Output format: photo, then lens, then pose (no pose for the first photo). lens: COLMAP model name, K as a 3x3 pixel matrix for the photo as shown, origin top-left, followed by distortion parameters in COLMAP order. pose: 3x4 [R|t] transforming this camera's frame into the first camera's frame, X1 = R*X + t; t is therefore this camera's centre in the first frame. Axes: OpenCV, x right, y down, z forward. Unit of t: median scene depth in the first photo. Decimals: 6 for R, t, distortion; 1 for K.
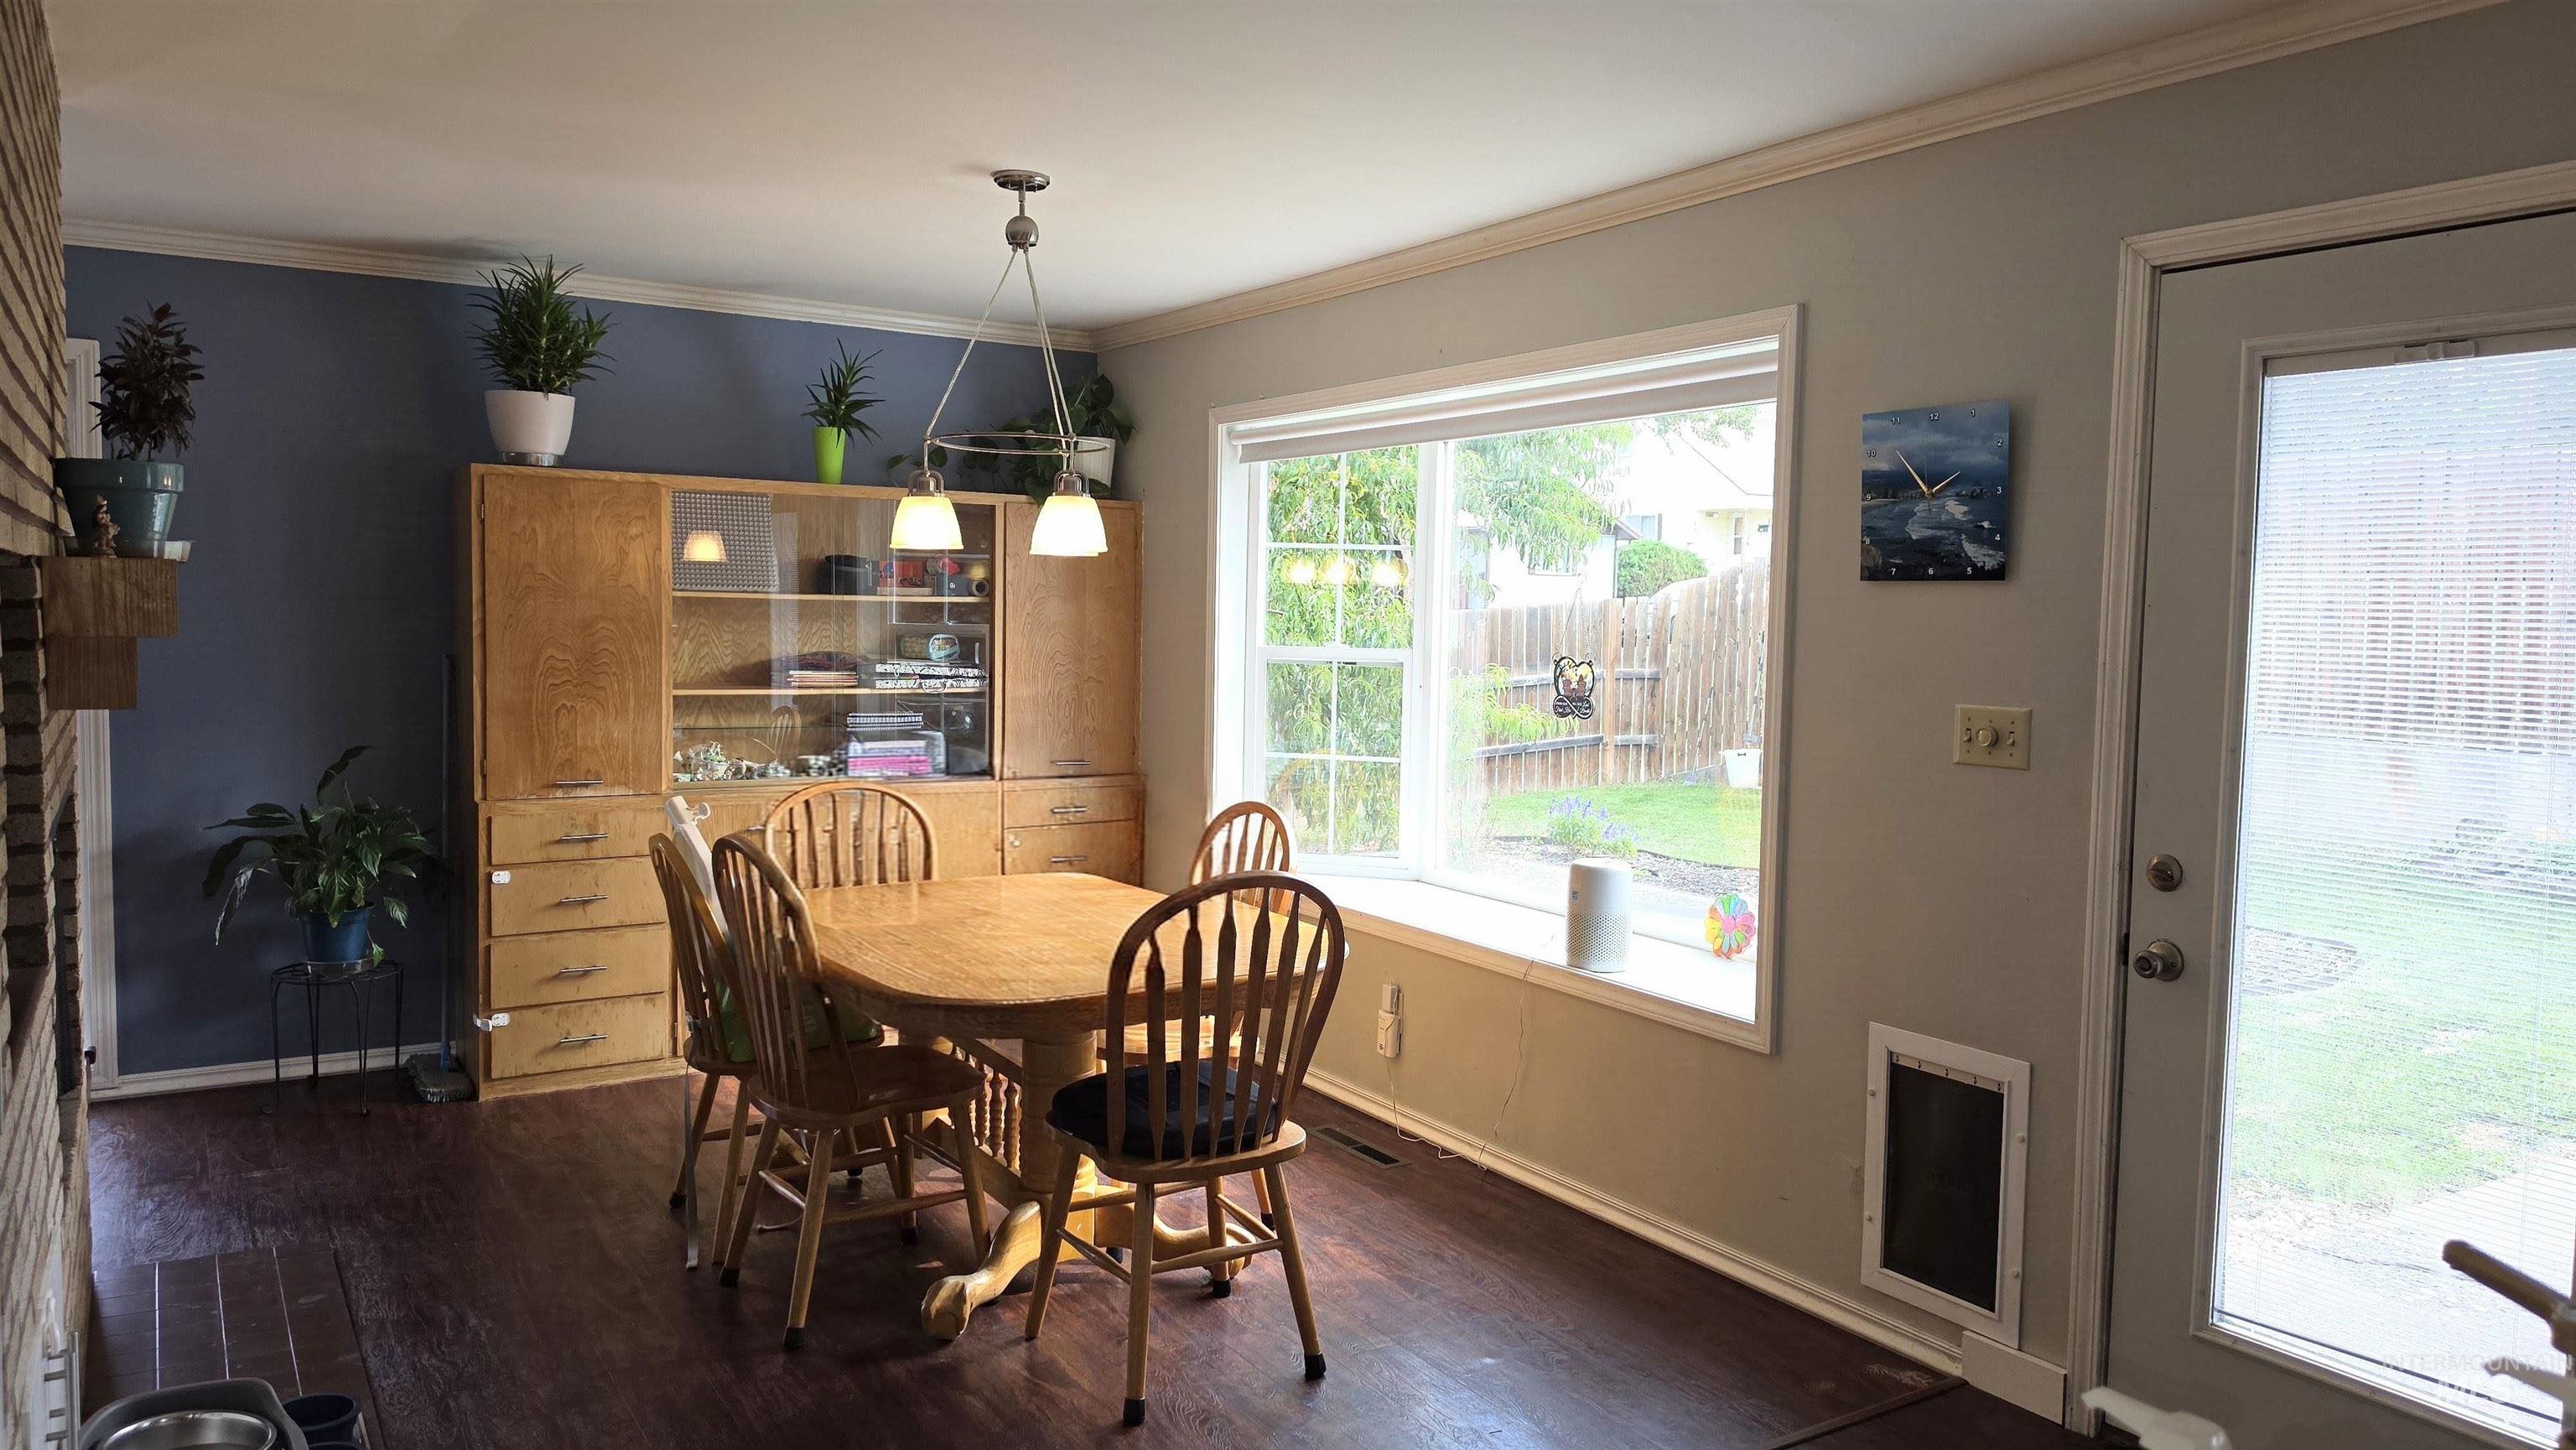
lens RADIAL K [[1772.7, 0, 1275.8], [0, 1772.7, 722.8], [0, 0, 1]] dist [0.128188, -0.215815]
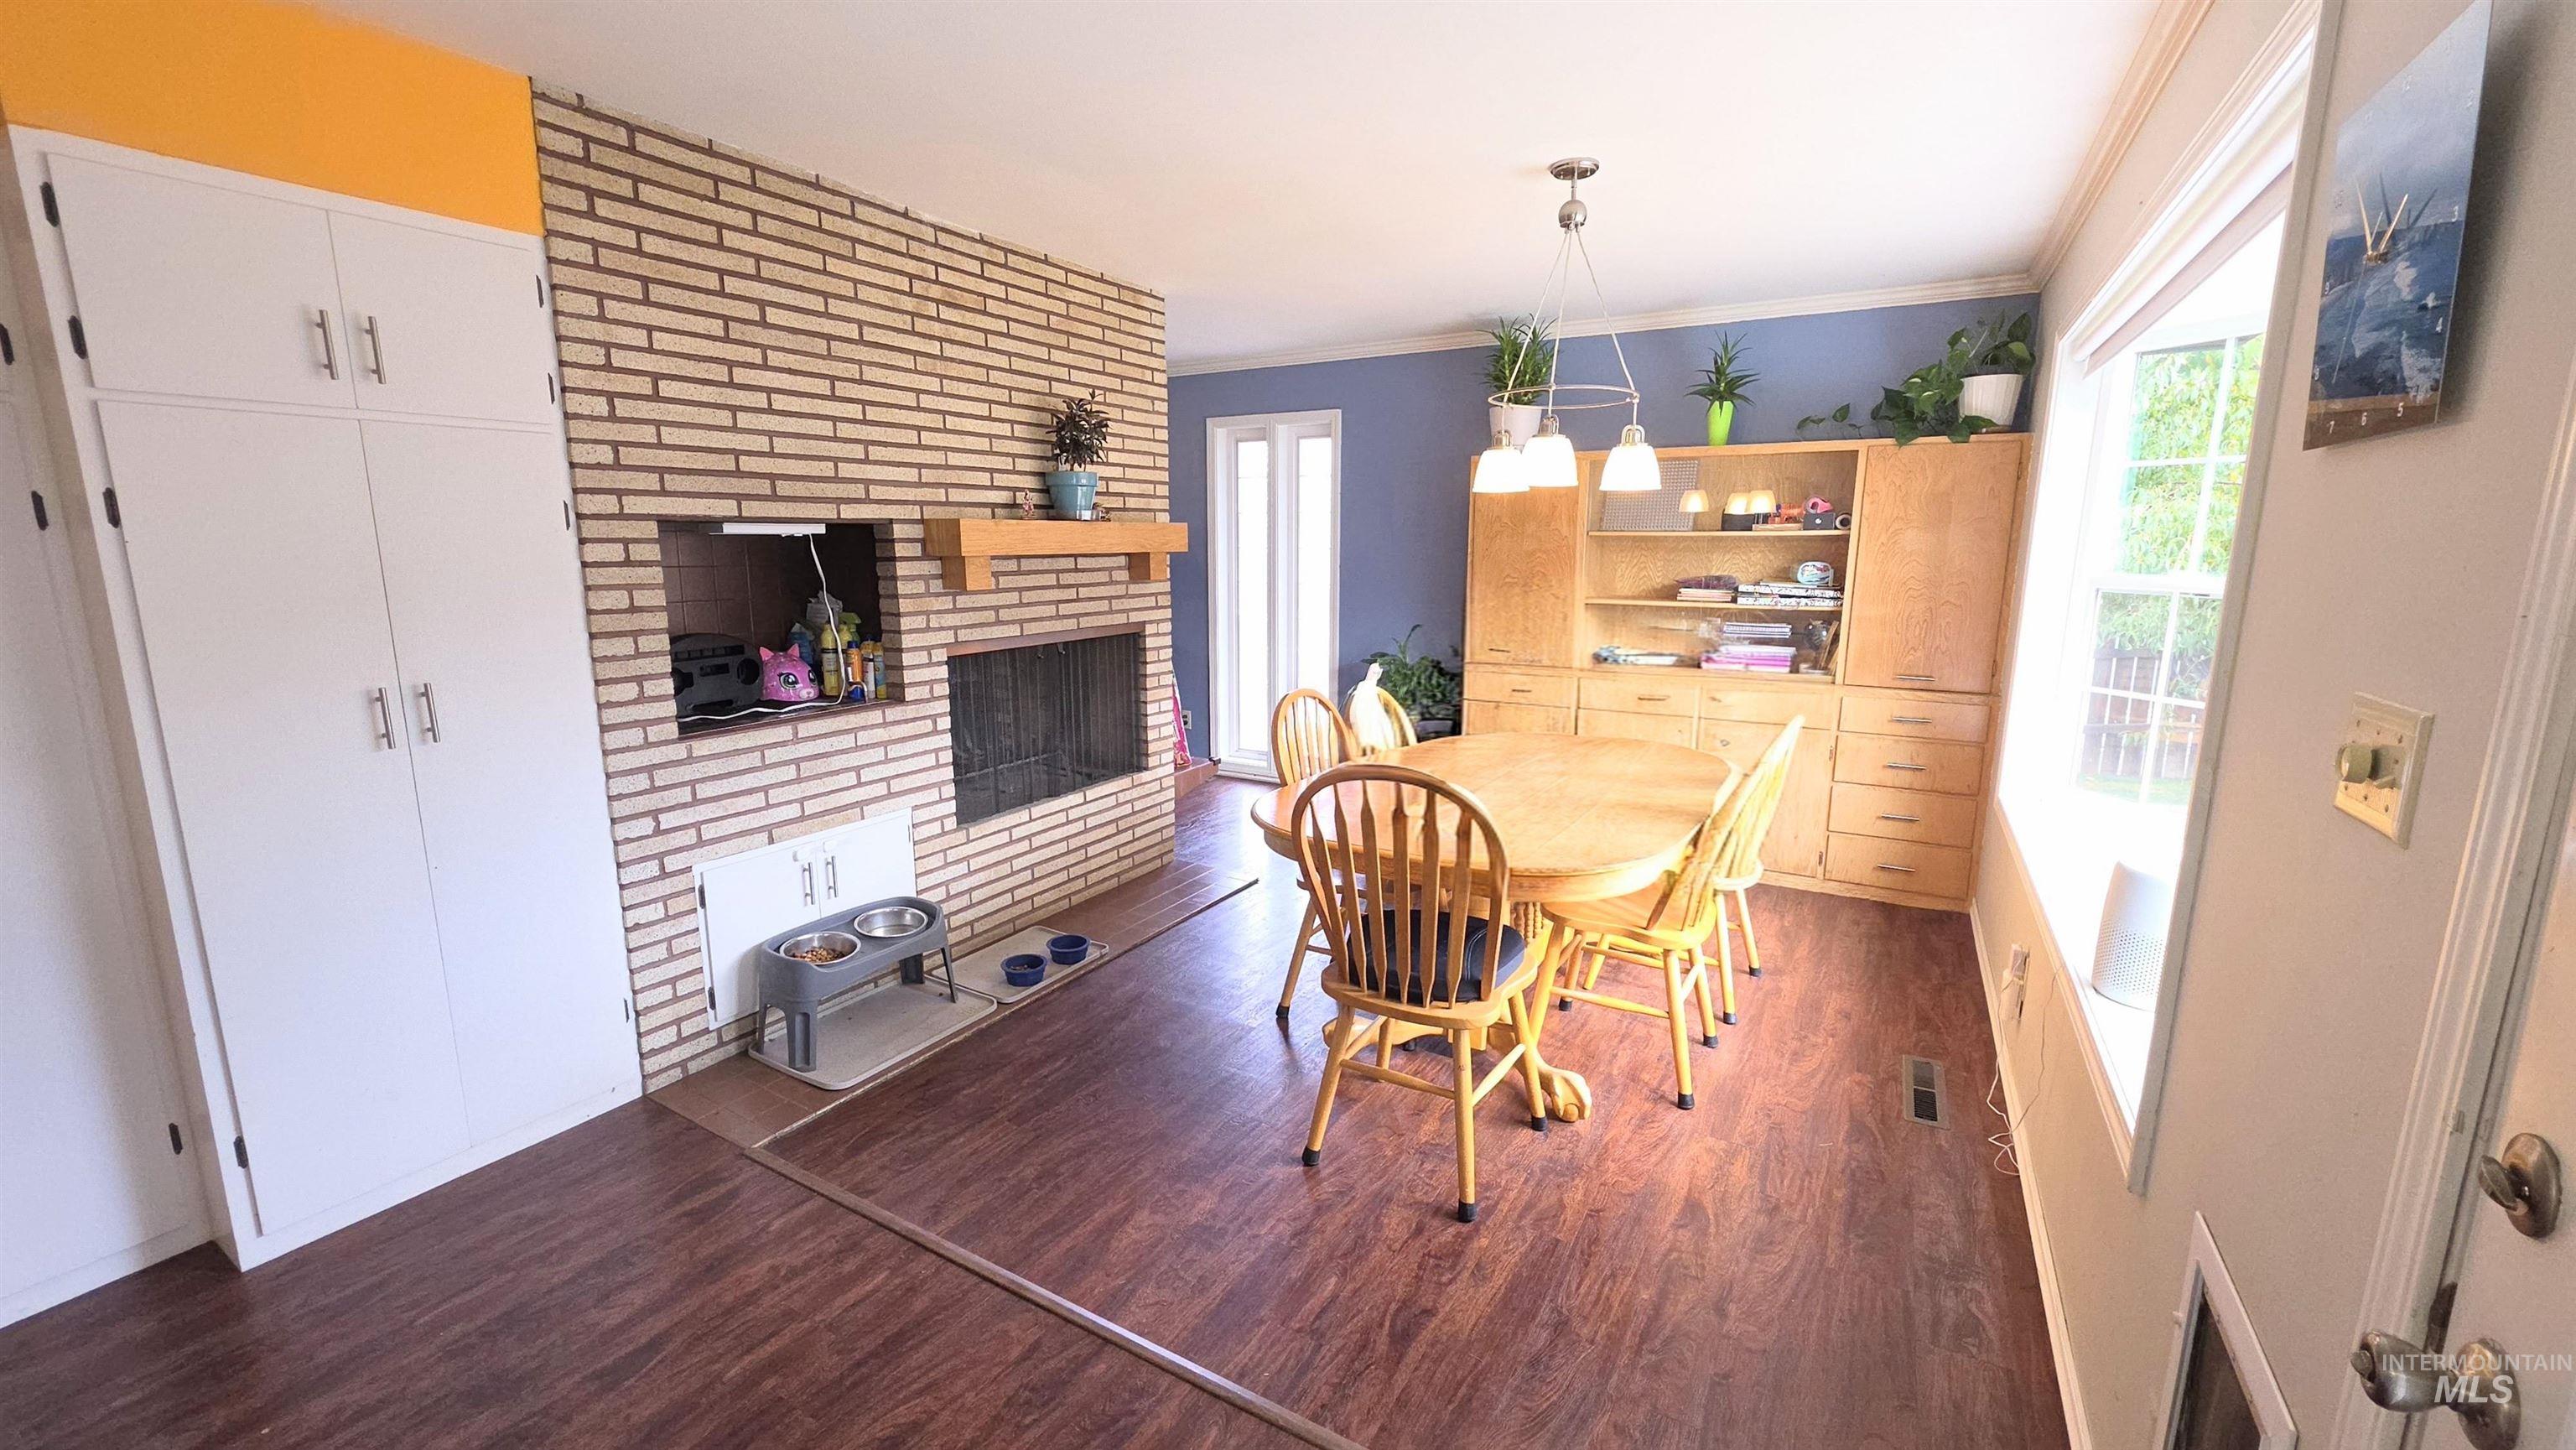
lens RADIAL K [[1022.8, 0, 1266.6], [0, 1022.8, 721.3], [0, 0, 1]] dist [-0.001115, -0.000166]
pose [[0.444098, 0.139308, -0.885082, 0.352667], [-0.051976, 0.990181, 0.129771, -0.015908], [0.894470, -0.011628, 0.446978, 0.430950]]
